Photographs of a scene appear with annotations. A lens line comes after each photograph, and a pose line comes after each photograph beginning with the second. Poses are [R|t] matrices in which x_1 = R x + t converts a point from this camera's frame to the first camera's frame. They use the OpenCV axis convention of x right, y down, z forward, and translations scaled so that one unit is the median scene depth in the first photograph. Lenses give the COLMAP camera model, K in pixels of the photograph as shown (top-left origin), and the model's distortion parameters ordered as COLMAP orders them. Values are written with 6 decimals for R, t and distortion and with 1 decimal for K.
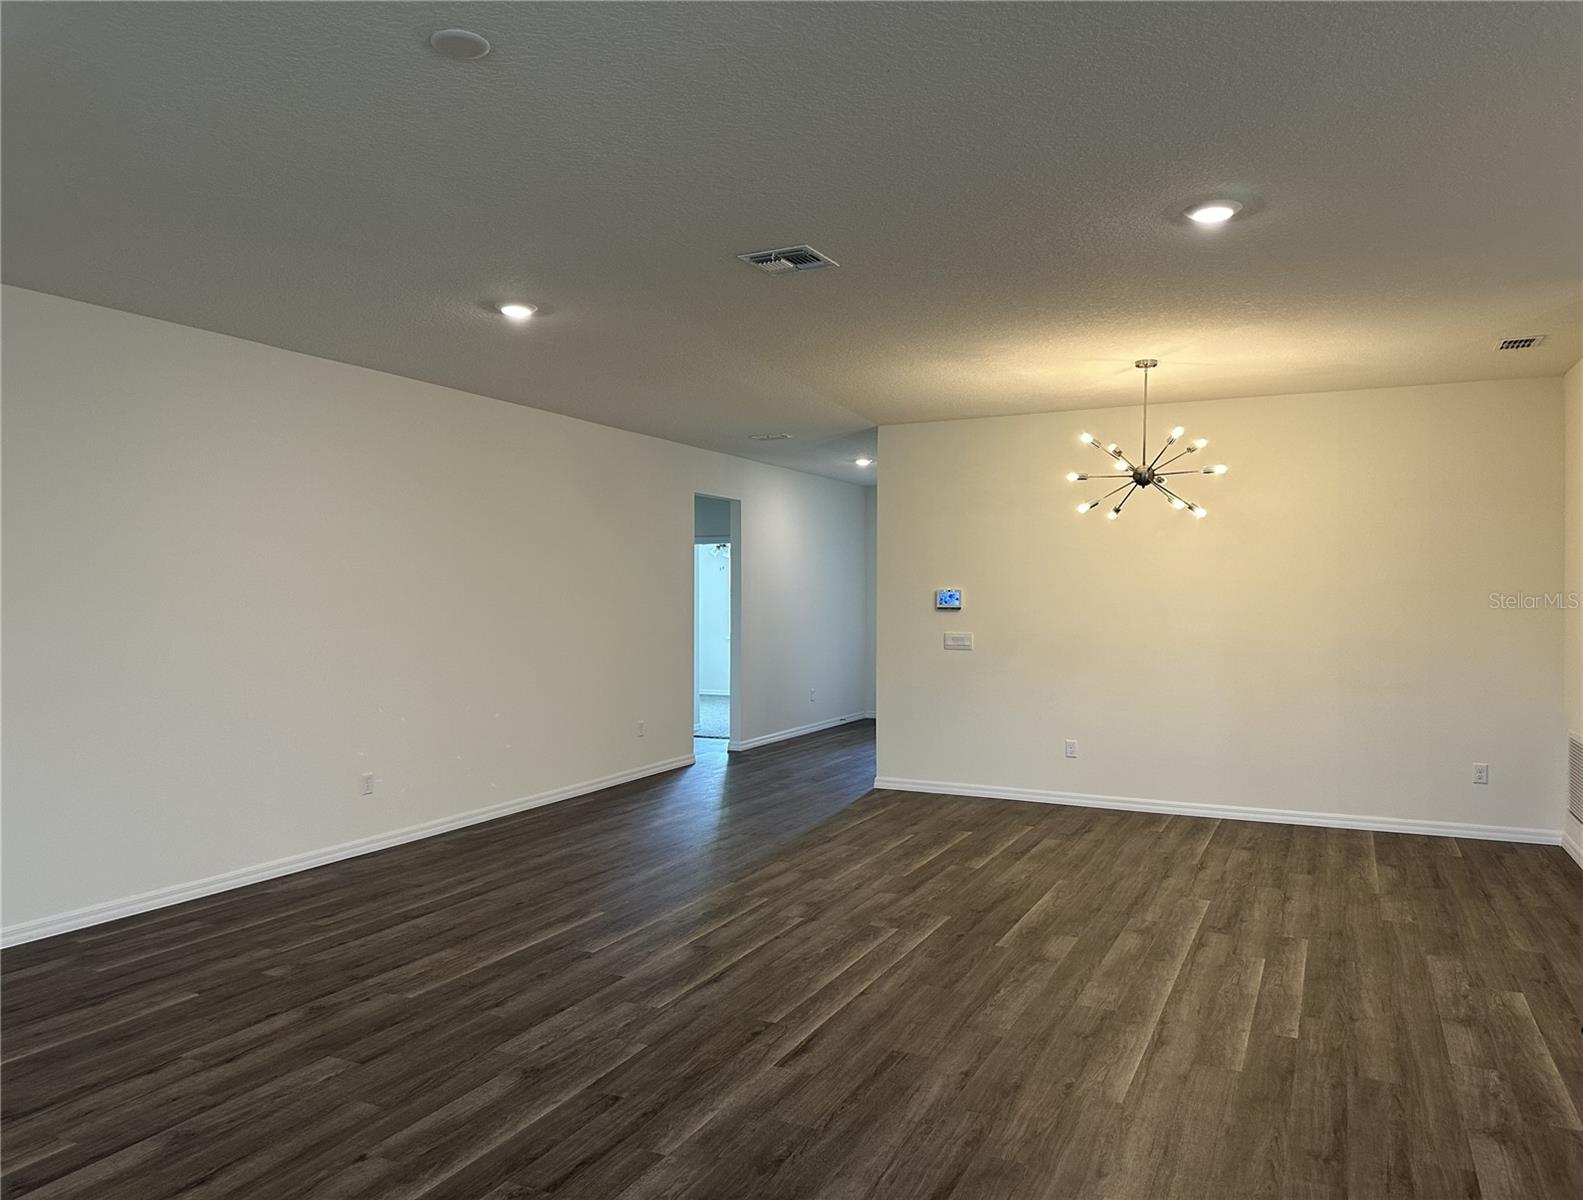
lens RADIAL K [[1095.5, 0, 791.5], [0, 1095.5, 600.0], [0, 0, 1]] dist [0.084610, -0.106927]
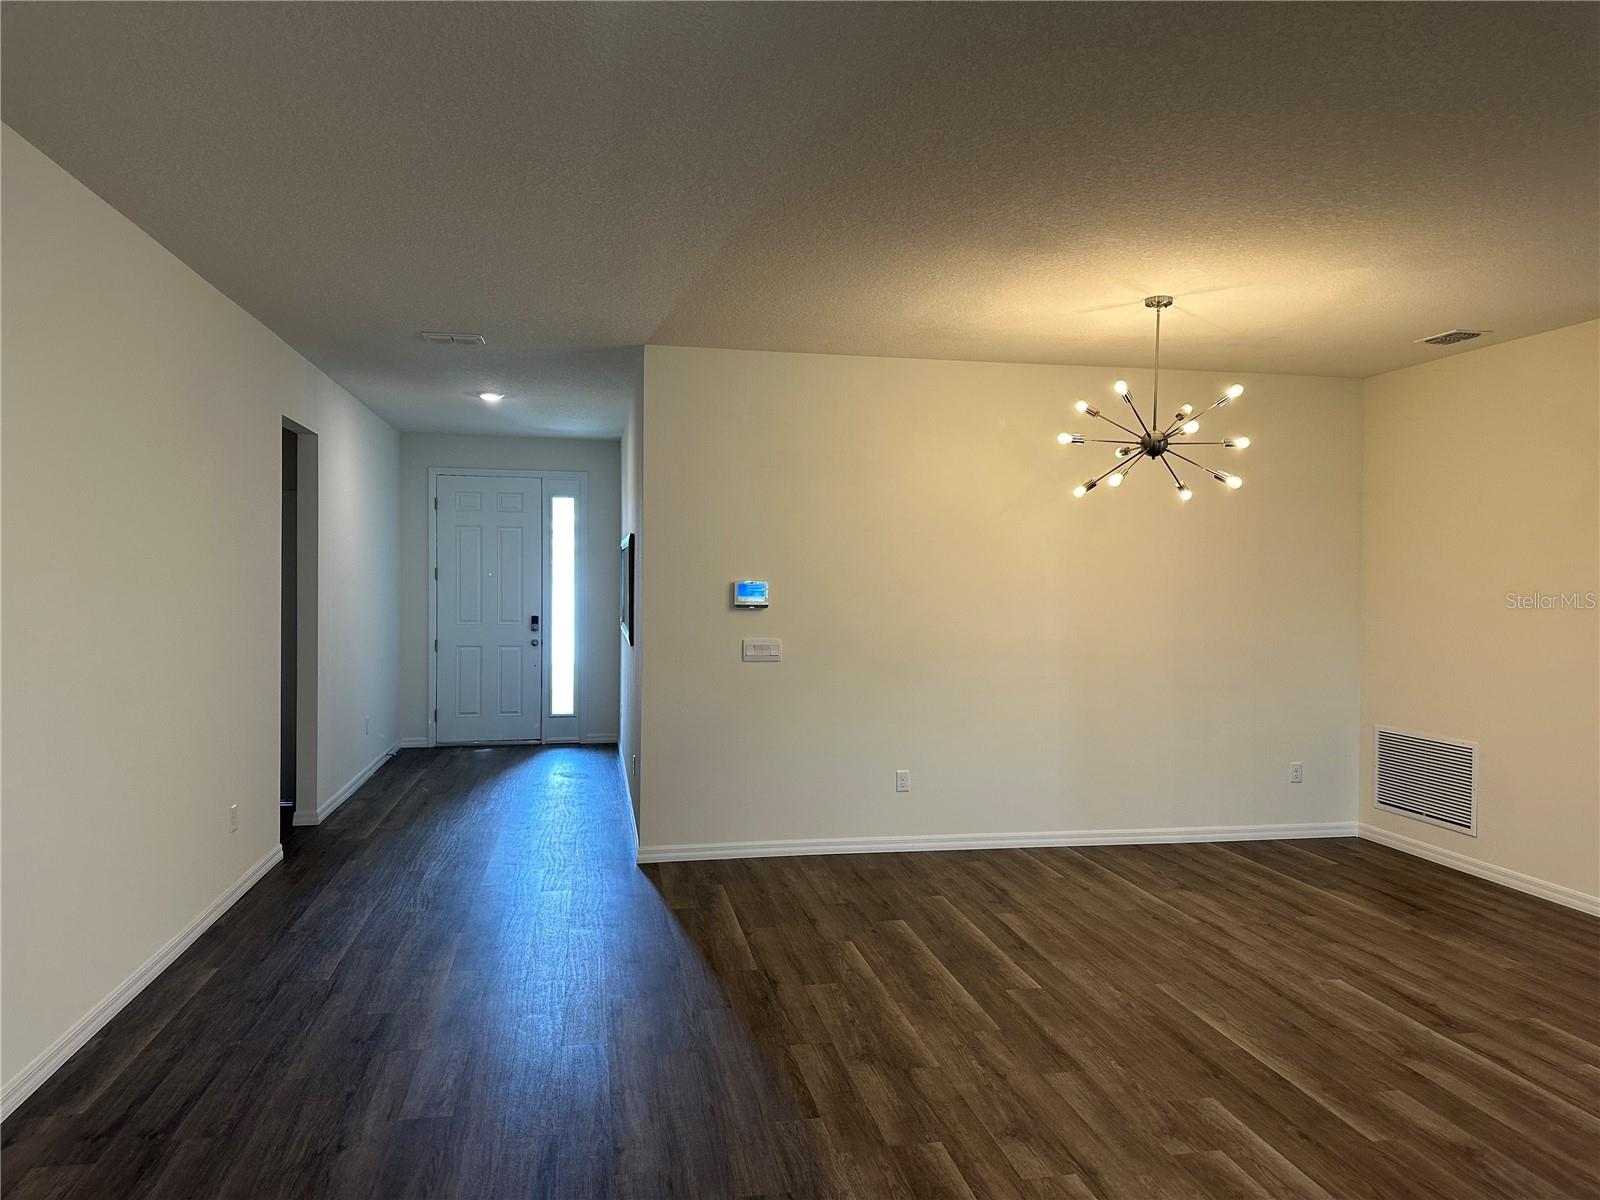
lens RADIAL K [[1116.3, 0, 800.0], [0, 1116.3, 600.0], [0, 0, 1]] dist [0.008934, -0.006960]
pose [[0.796834, -0.003665, 0.604187, -0.430445], [-0.009295, 0.999789, 0.018323, -0.015694], [-0.604126, -0.020217, 0.796632, 0.605454]]
